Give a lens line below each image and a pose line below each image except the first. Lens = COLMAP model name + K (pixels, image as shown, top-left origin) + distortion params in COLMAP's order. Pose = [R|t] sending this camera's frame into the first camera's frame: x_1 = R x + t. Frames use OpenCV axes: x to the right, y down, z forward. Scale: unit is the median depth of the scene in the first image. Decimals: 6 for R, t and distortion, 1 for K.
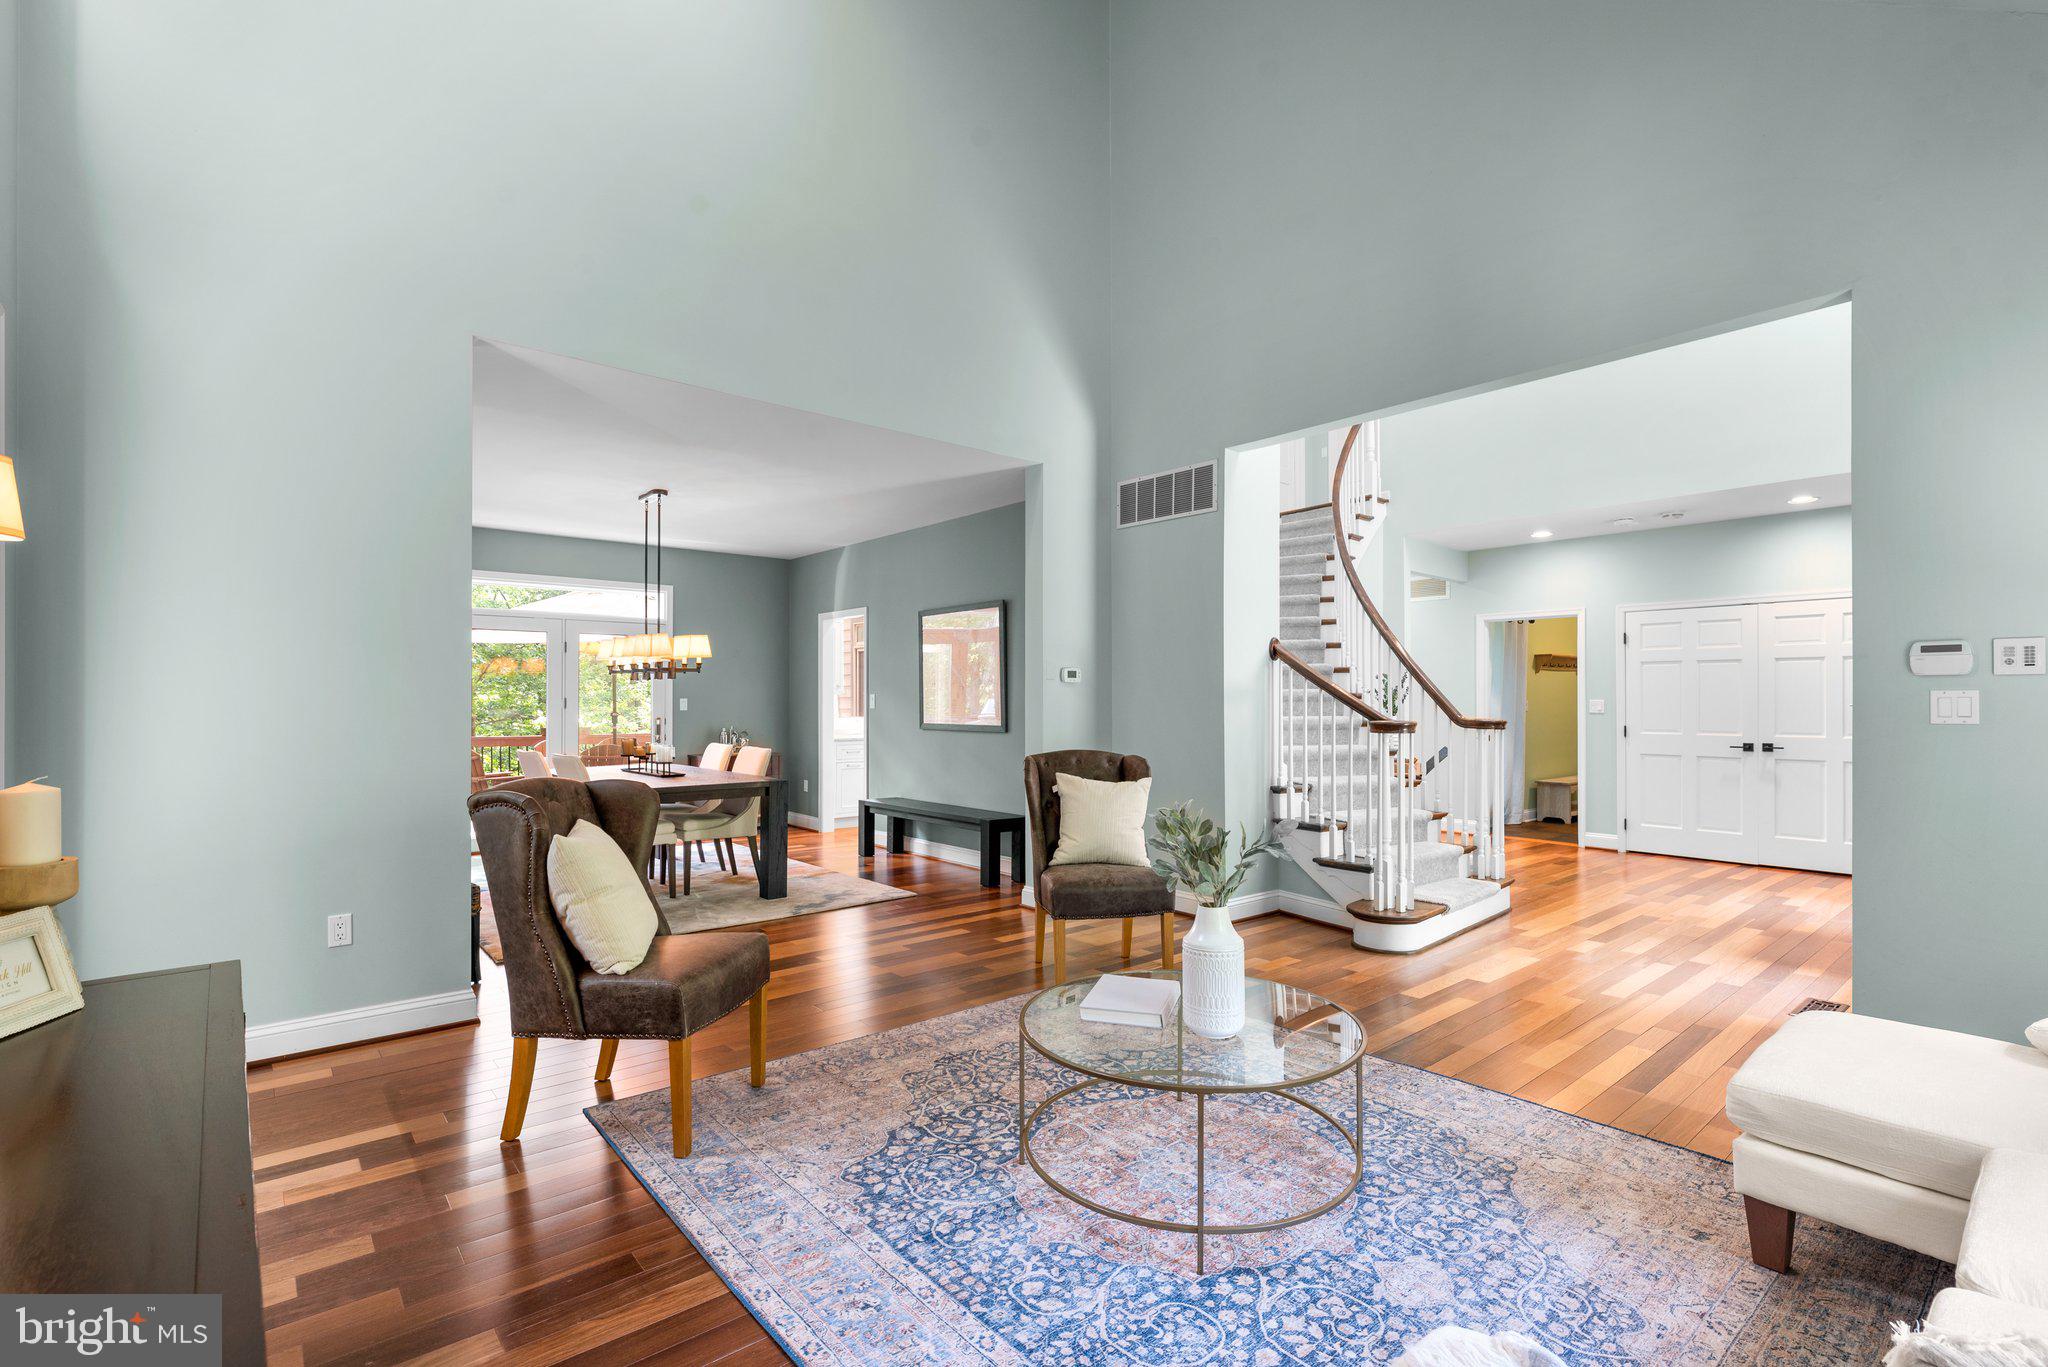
lens RADIAL K [[935.6, 0, 1028.9], [0, 935.6, 701.2], [0, 0, 1]] dist [-0.000973, 0.000011]
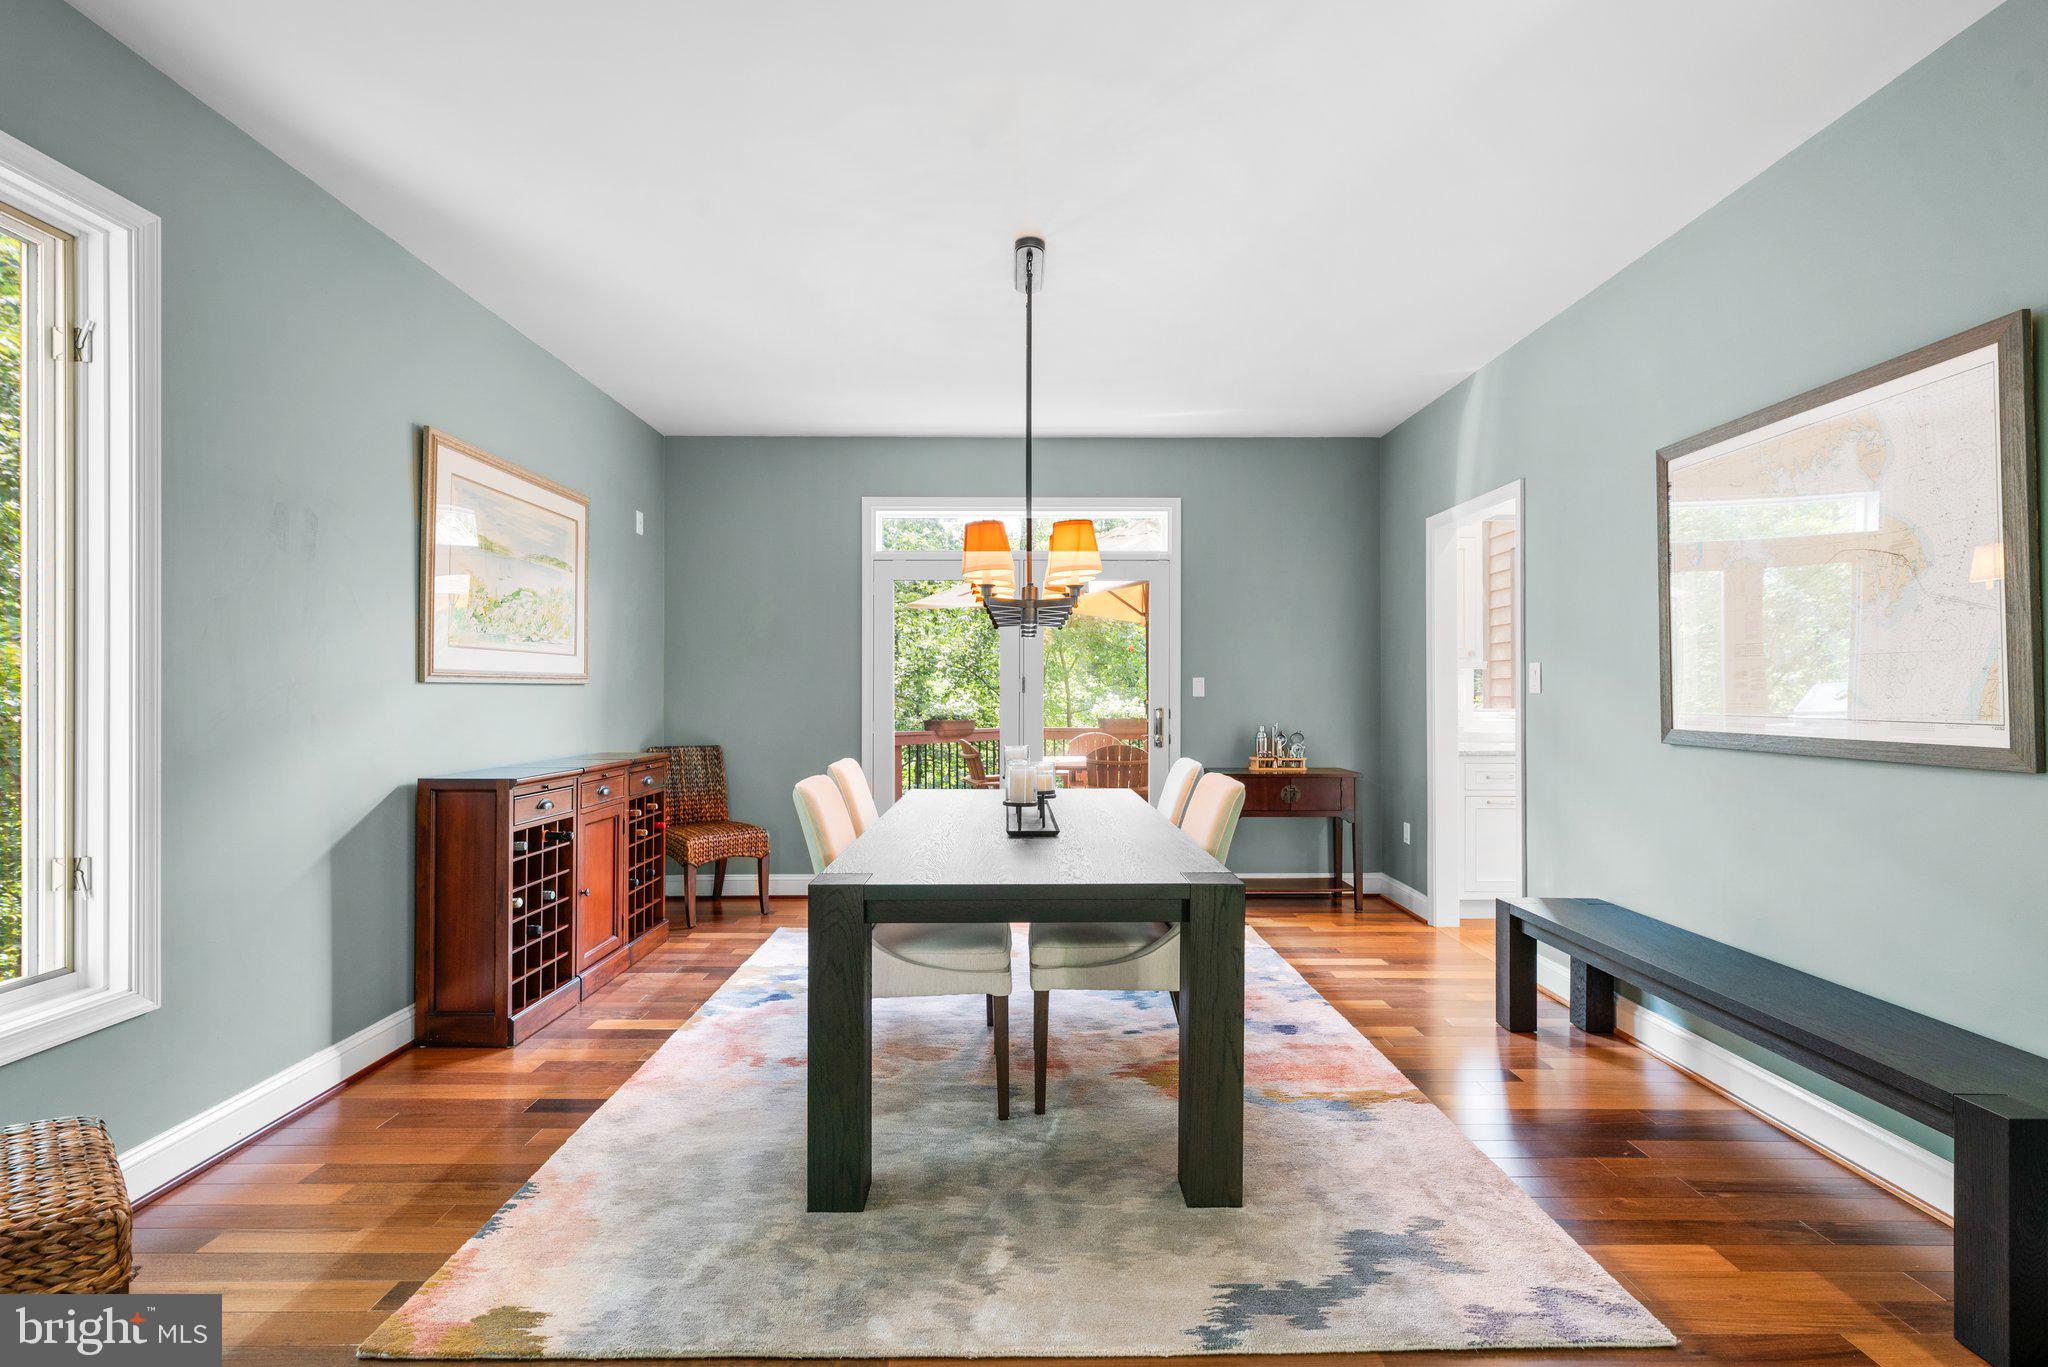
lens RADIAL K [[920.0, 0, 1027.9], [0, 920.0, 688.5], [0, 0, 1]] dist [-0.000483, 0.000104]
pose [[0.767585, -0.001848, -0.640945, -0.168067], [-0.000294, 0.999995, -0.003236, 0.017584], [0.640947, 0.002673, 0.767580, 1.209468]]
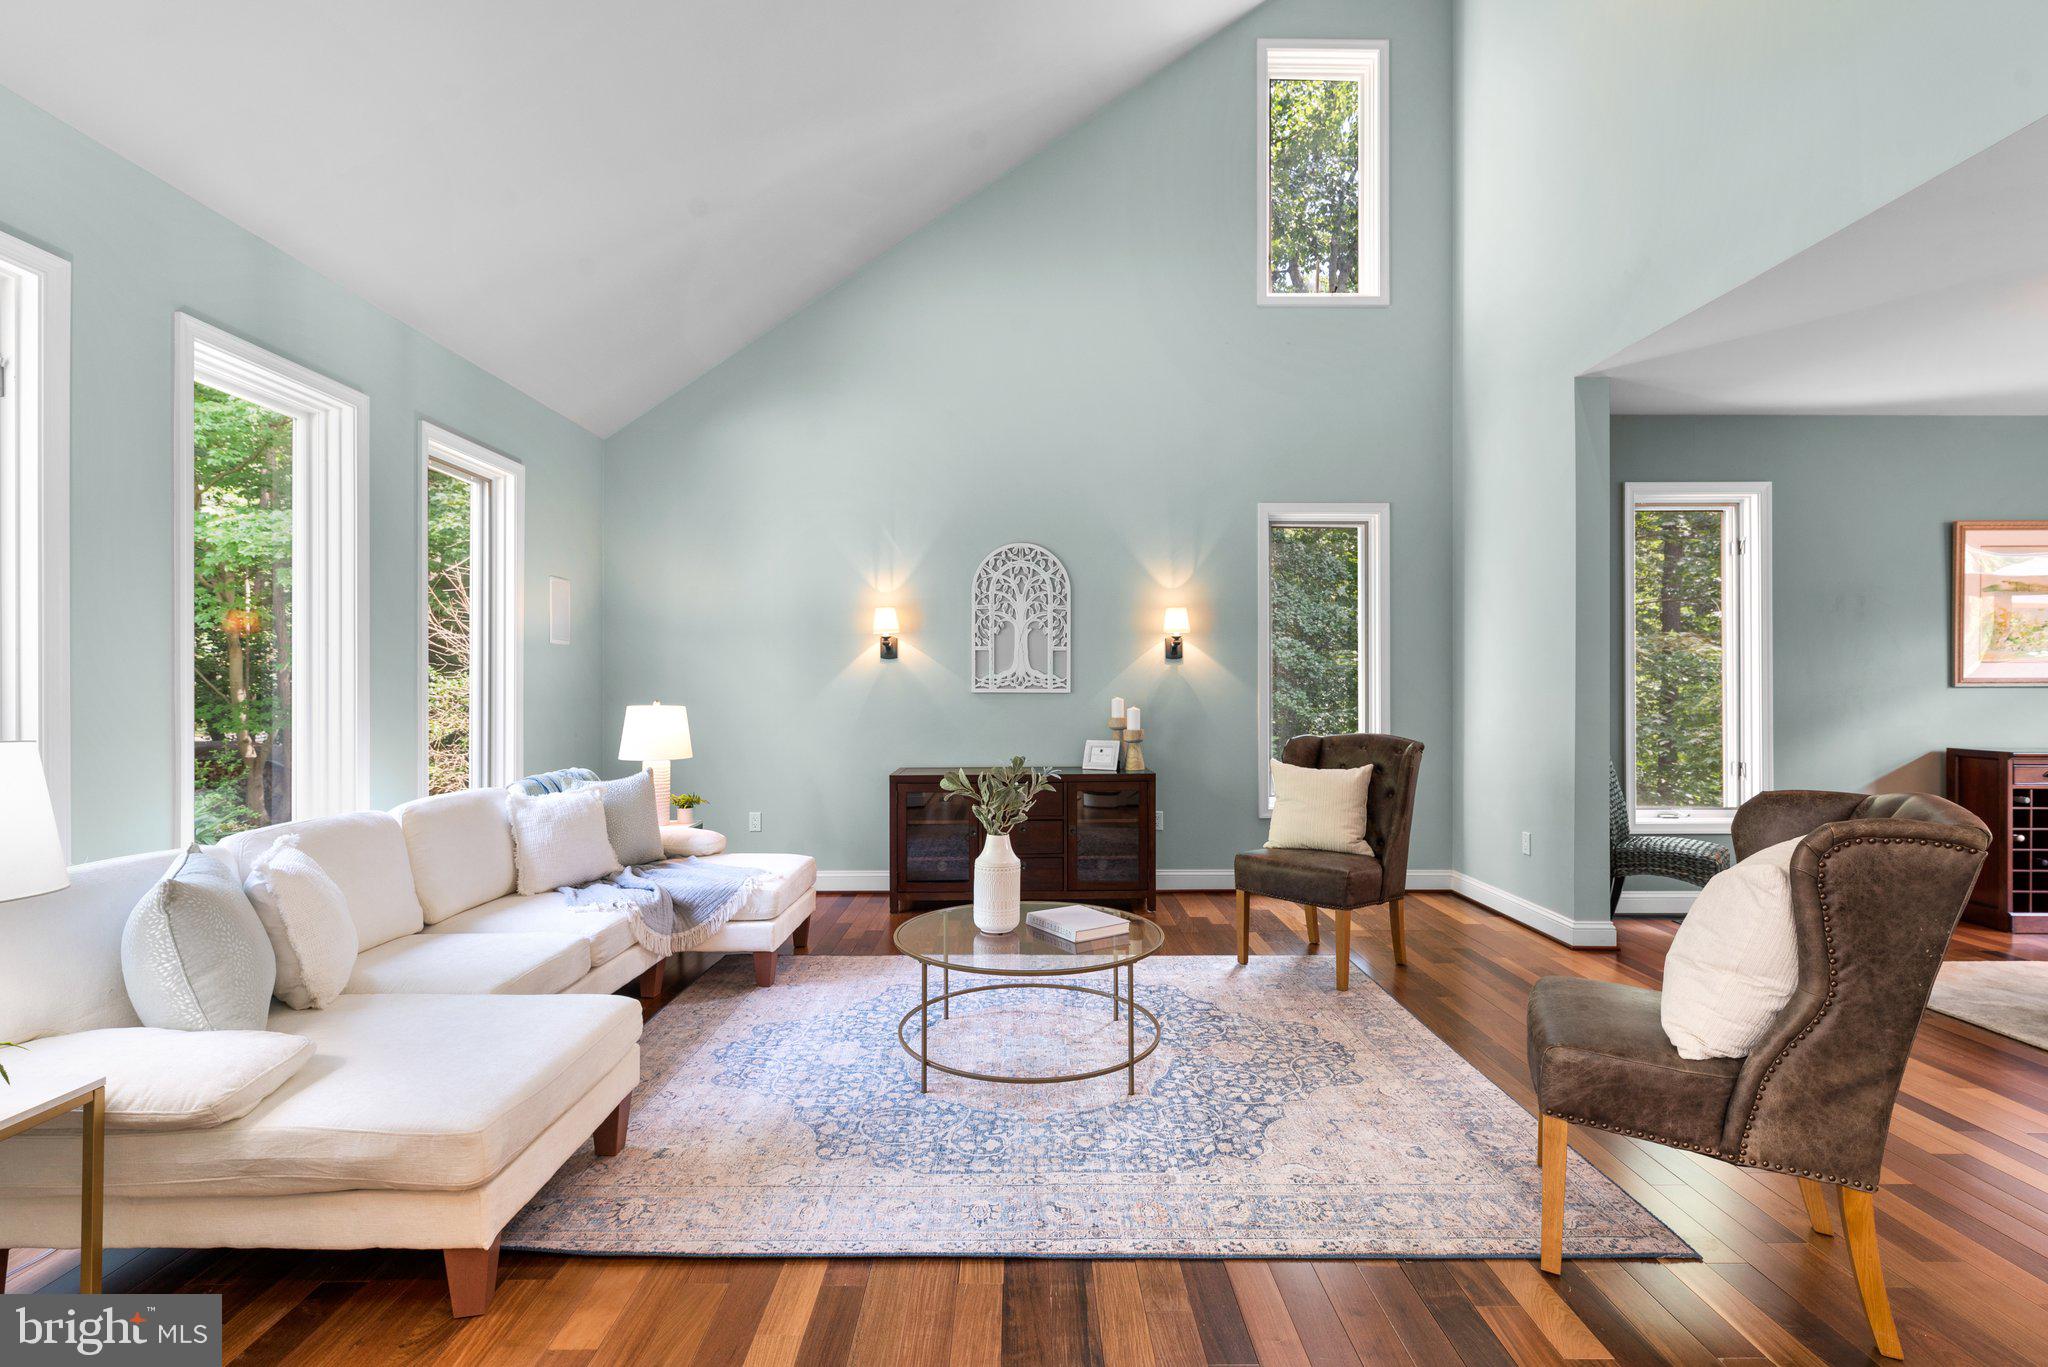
lens RADIAL K [[920.0, 0, 1027.9], [0, 920.0, 688.5], [0, 0, 1]] dist [-0.000483, 0.000104]
pose [[-0.641104, 0.001901, -0.767451, 0.843566], [0.001033, 0.999998, 0.001614, 0.006980], [0.767453, 0.000242, -0.641105, 1.347482]]
